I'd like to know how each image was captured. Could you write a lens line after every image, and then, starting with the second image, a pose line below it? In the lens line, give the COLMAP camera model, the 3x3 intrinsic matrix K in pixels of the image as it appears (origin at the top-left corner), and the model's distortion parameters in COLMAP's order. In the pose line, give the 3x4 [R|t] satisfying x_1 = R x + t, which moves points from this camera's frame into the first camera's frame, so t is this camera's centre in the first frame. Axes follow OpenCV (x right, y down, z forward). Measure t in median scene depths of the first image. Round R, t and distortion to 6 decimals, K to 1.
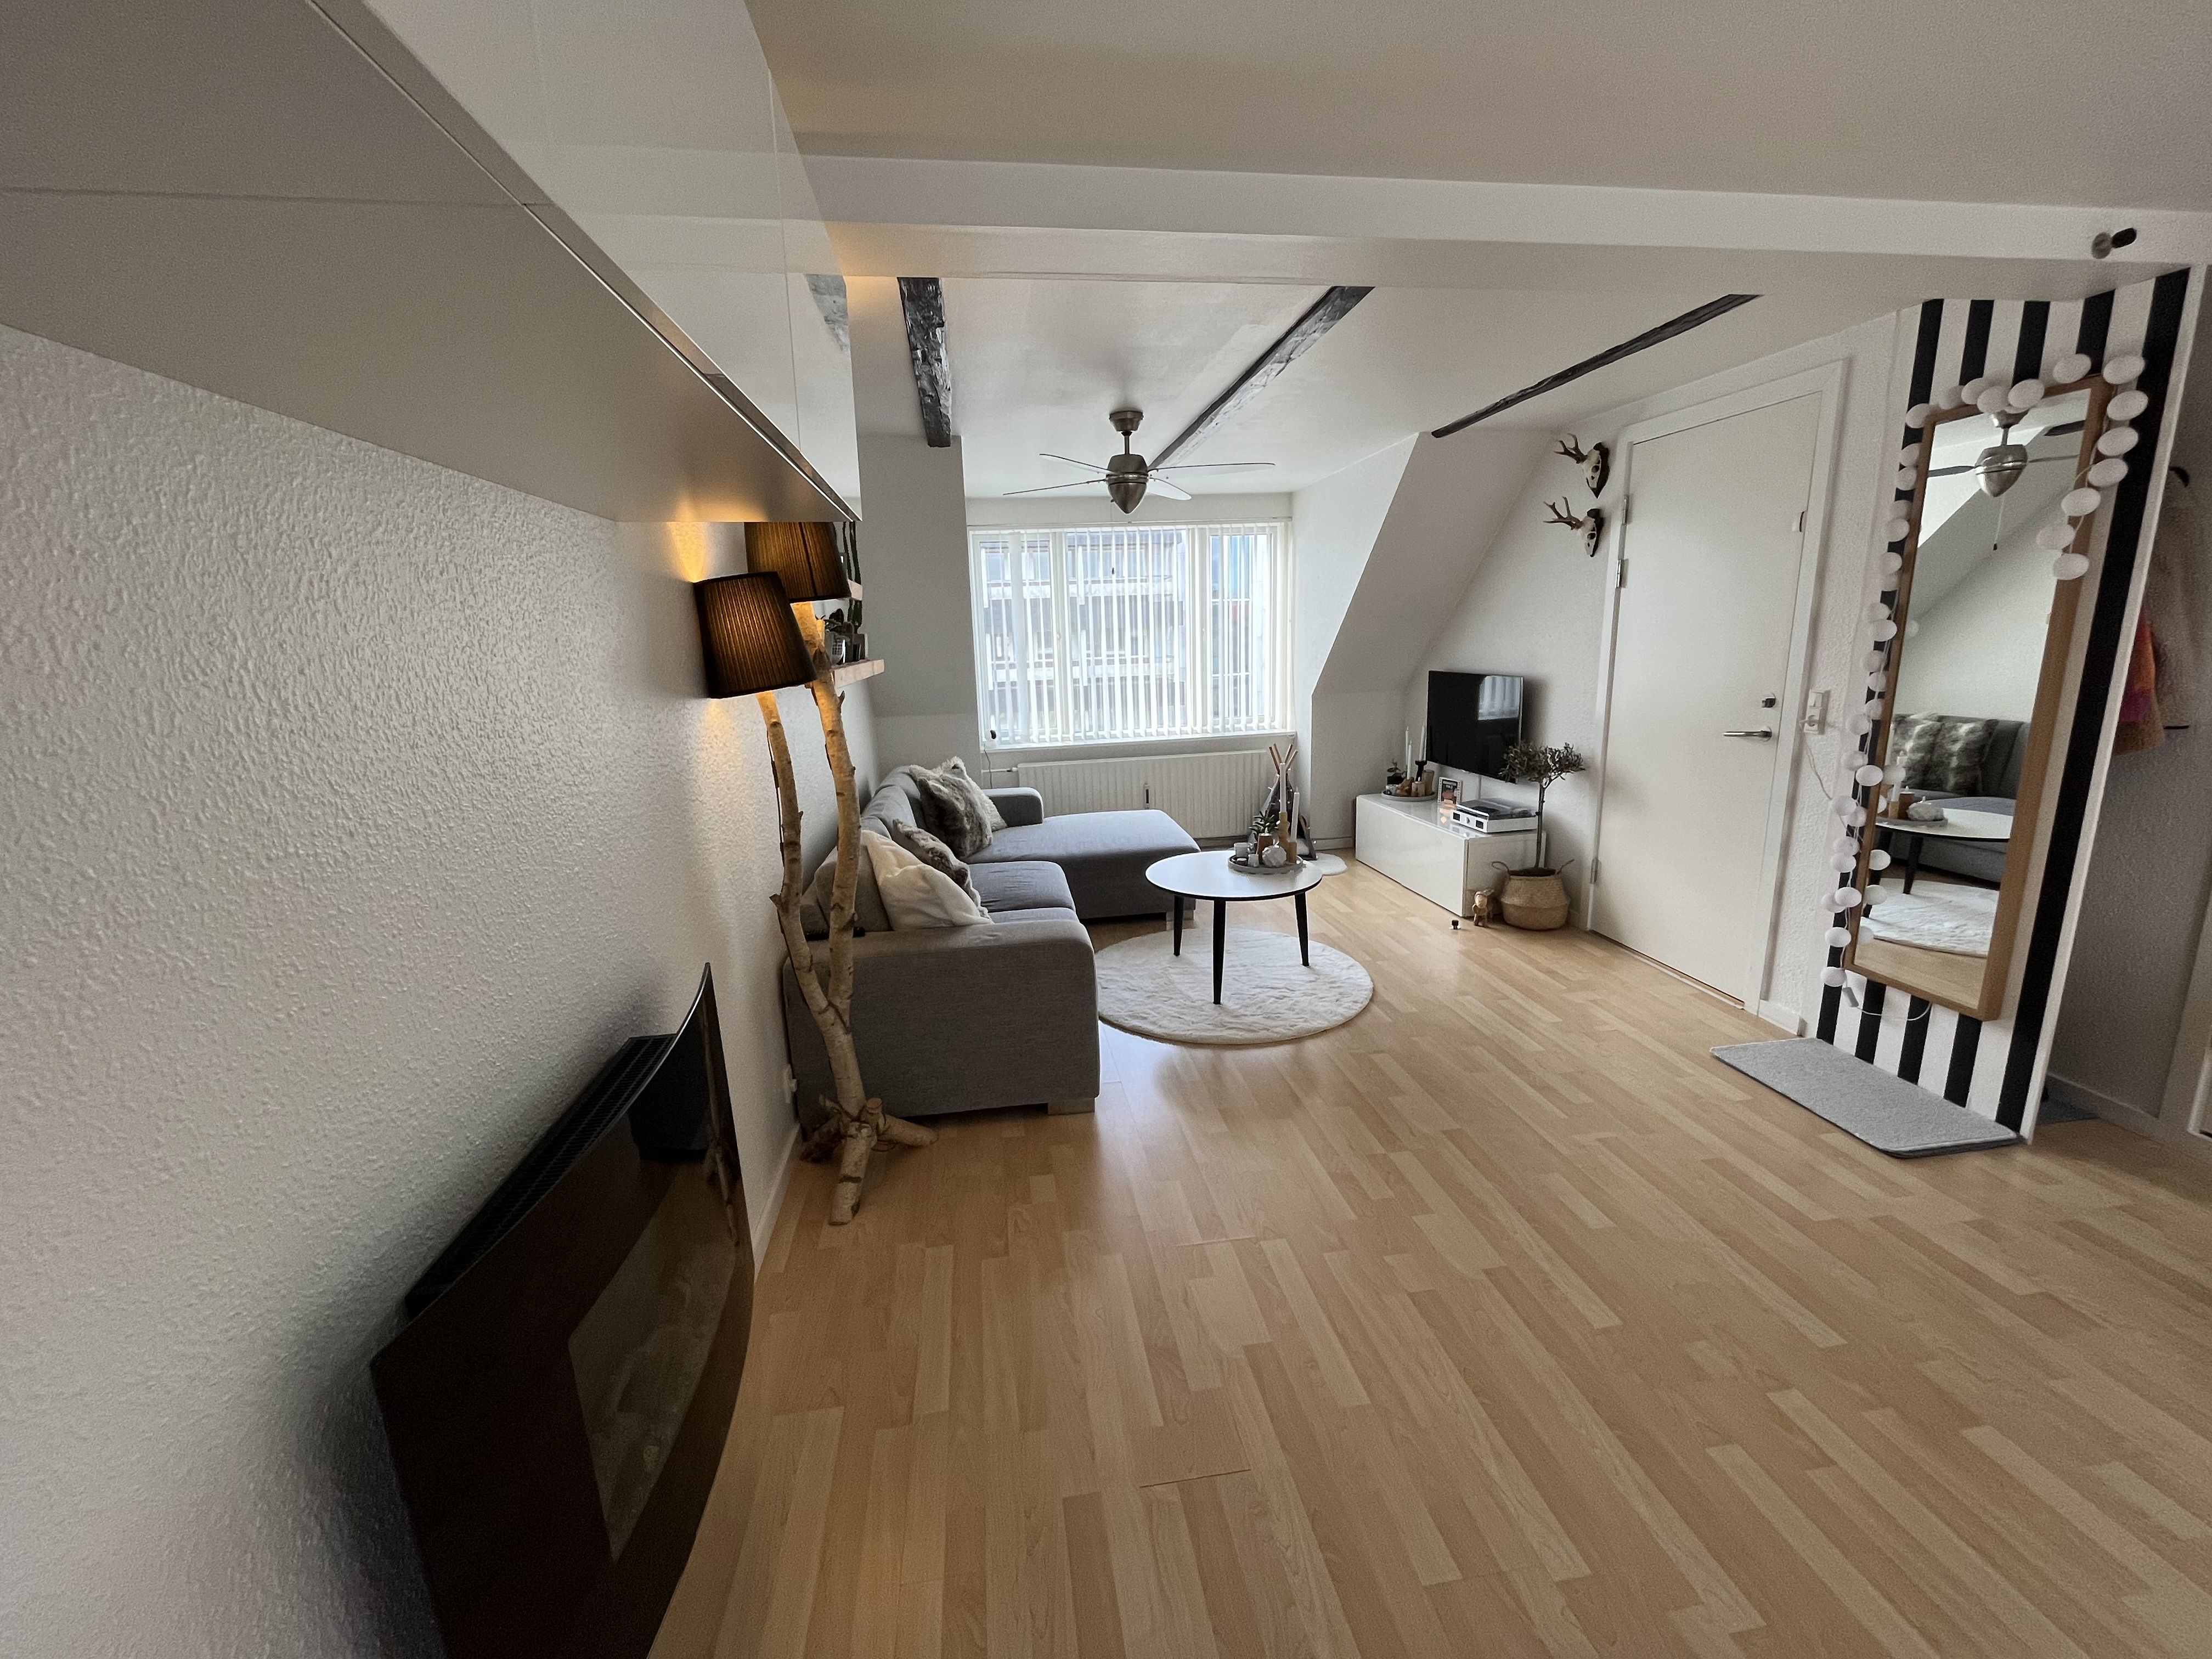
lens RADIAL K [[899.9, 0, 1106.0], [0, 899.9, 829.5], [0, 0, 1]] dist [-0.001976, -0.000092]
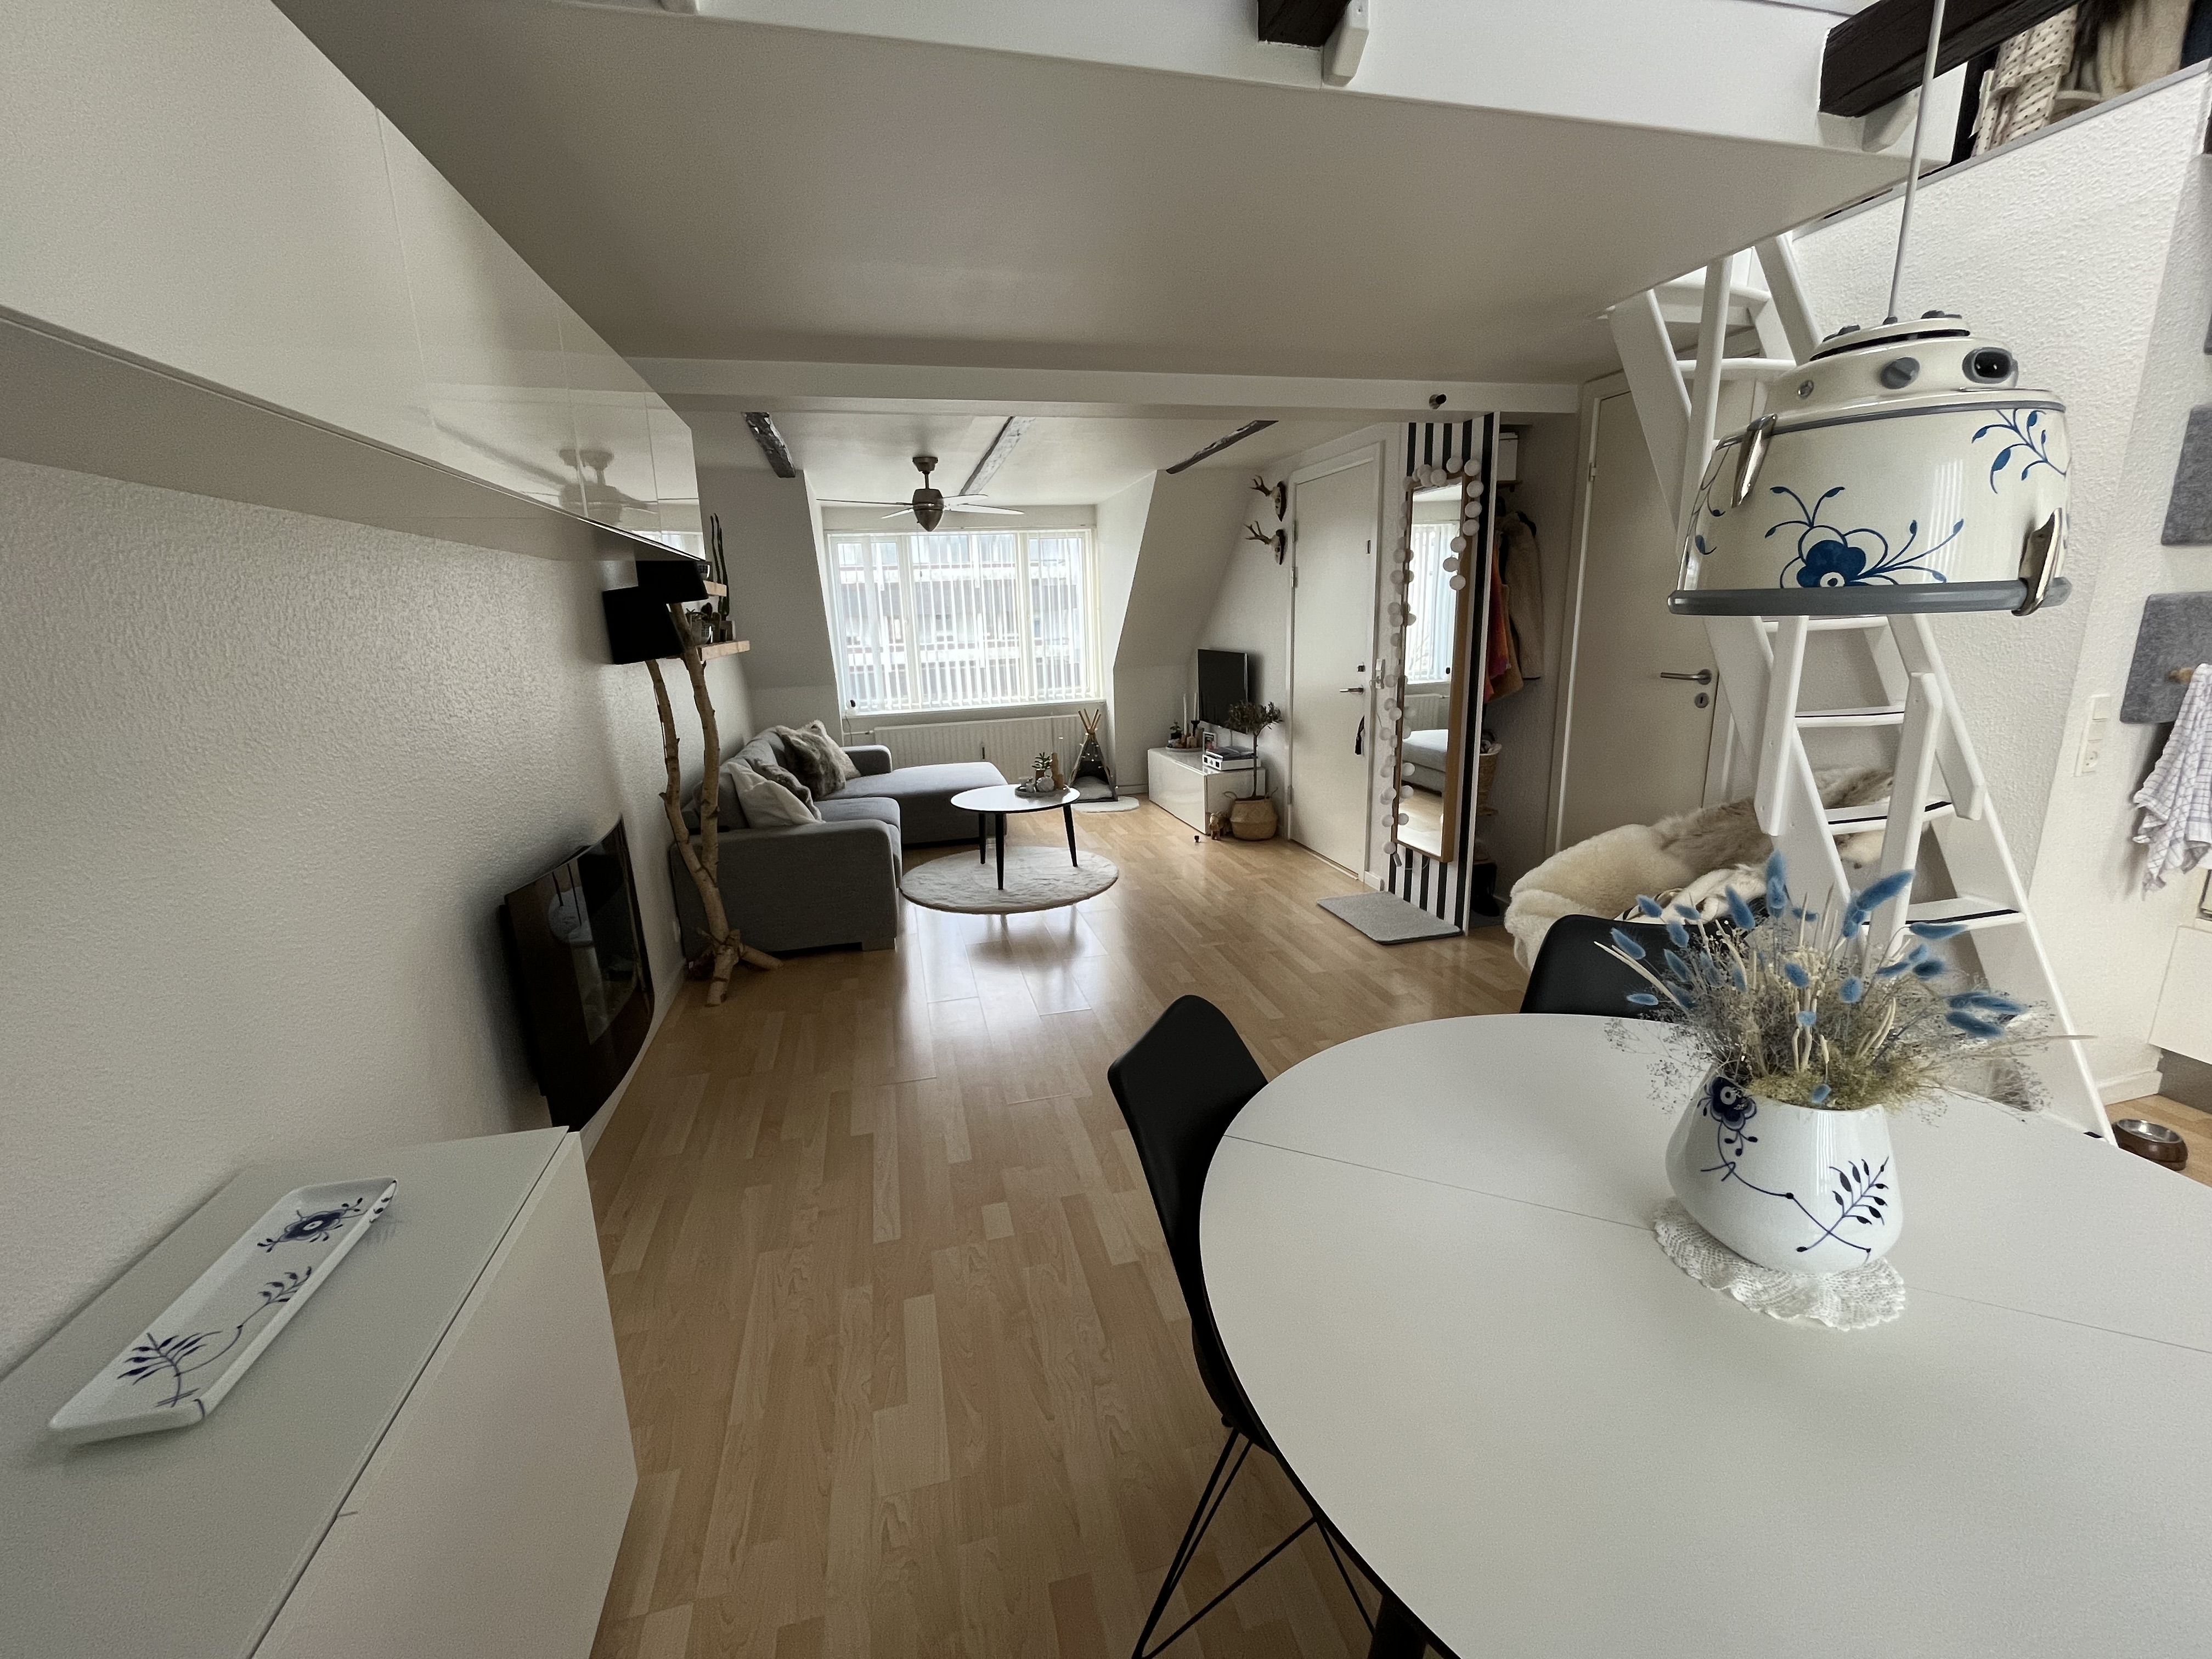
lens RADIAL K [[899.9, 0, 1106.0], [0, 899.9, 829.5], [0, 0, 1]] dist [-0.001976, -0.000092]
pose [[0.995199, -0.021761, 0.095426, 0.145449], [0.020004, 0.999613, 0.019335, 0.073193], [-0.095810, -0.017333, 0.995249, -0.368793]]
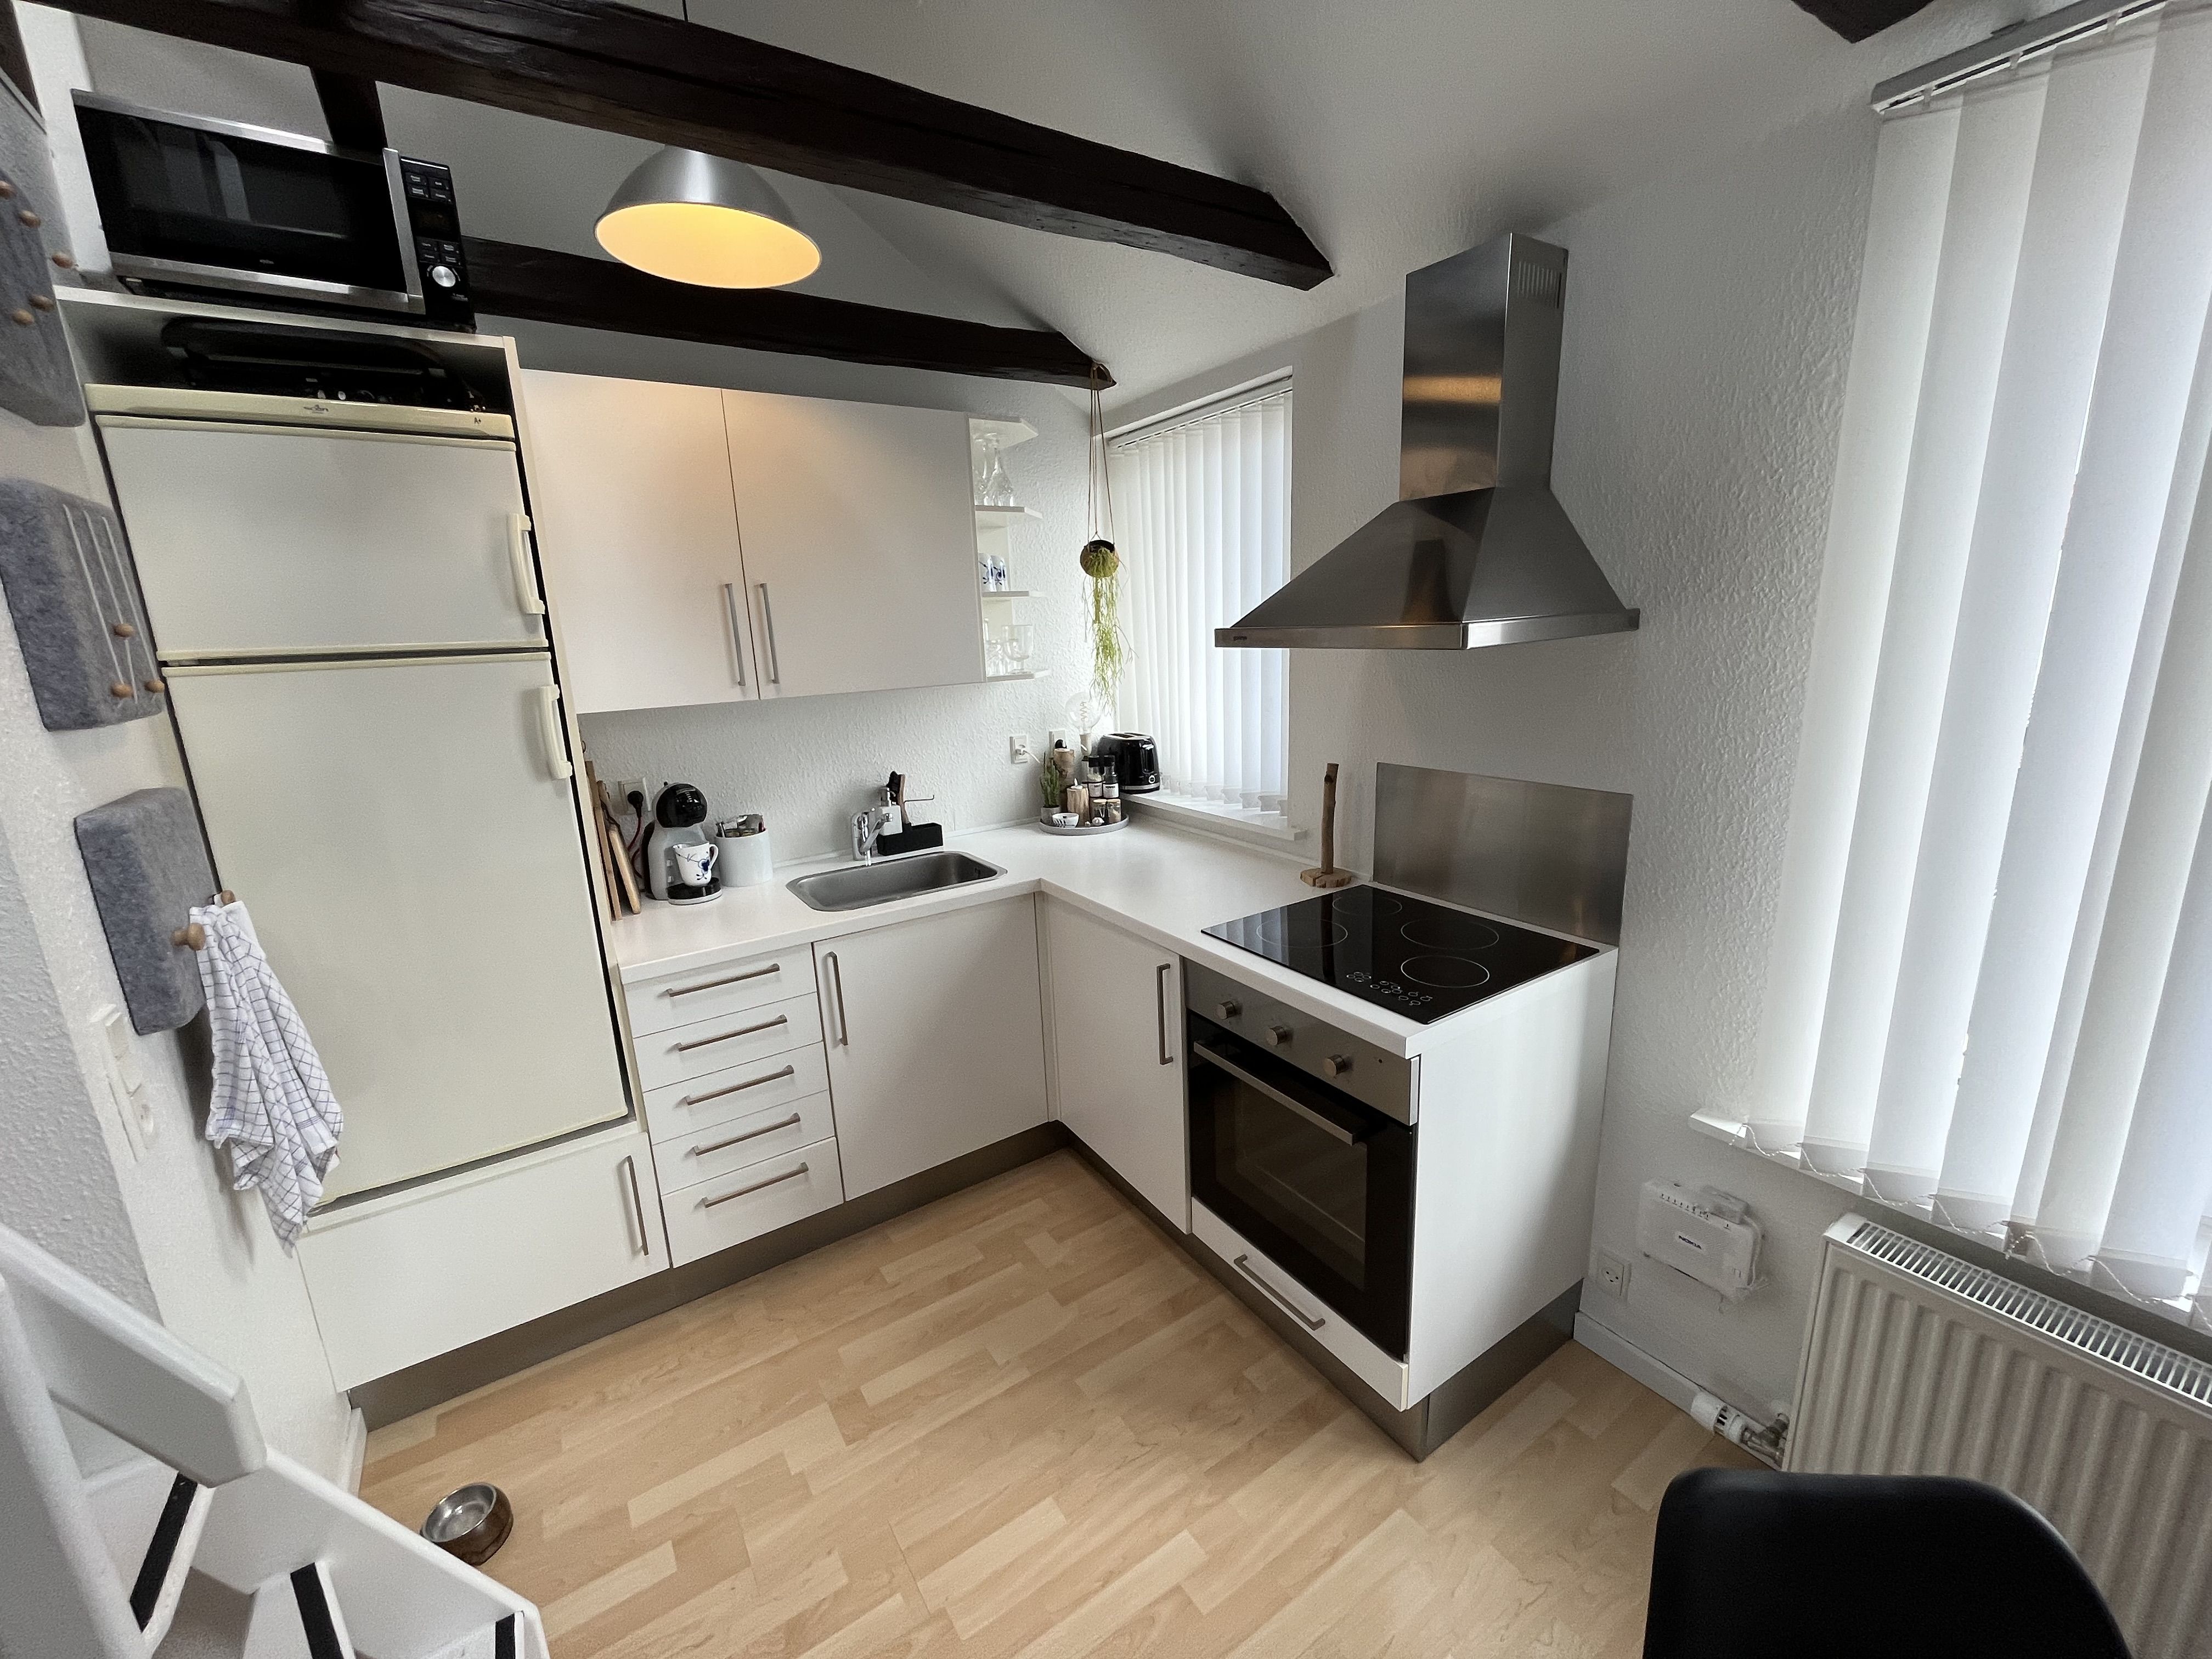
lens RADIAL K [[899.9, 0, 1106.0], [0, 899.9, 829.5], [0, 0, 1]] dist [-0.001976, -0.000092]
pose [[-0.423665, -0.159018, 0.891752, 0.452925], [0.240354, 0.929445, 0.279930, -0.055294], [-0.873349, 0.332933, -0.355553, -0.046226]]
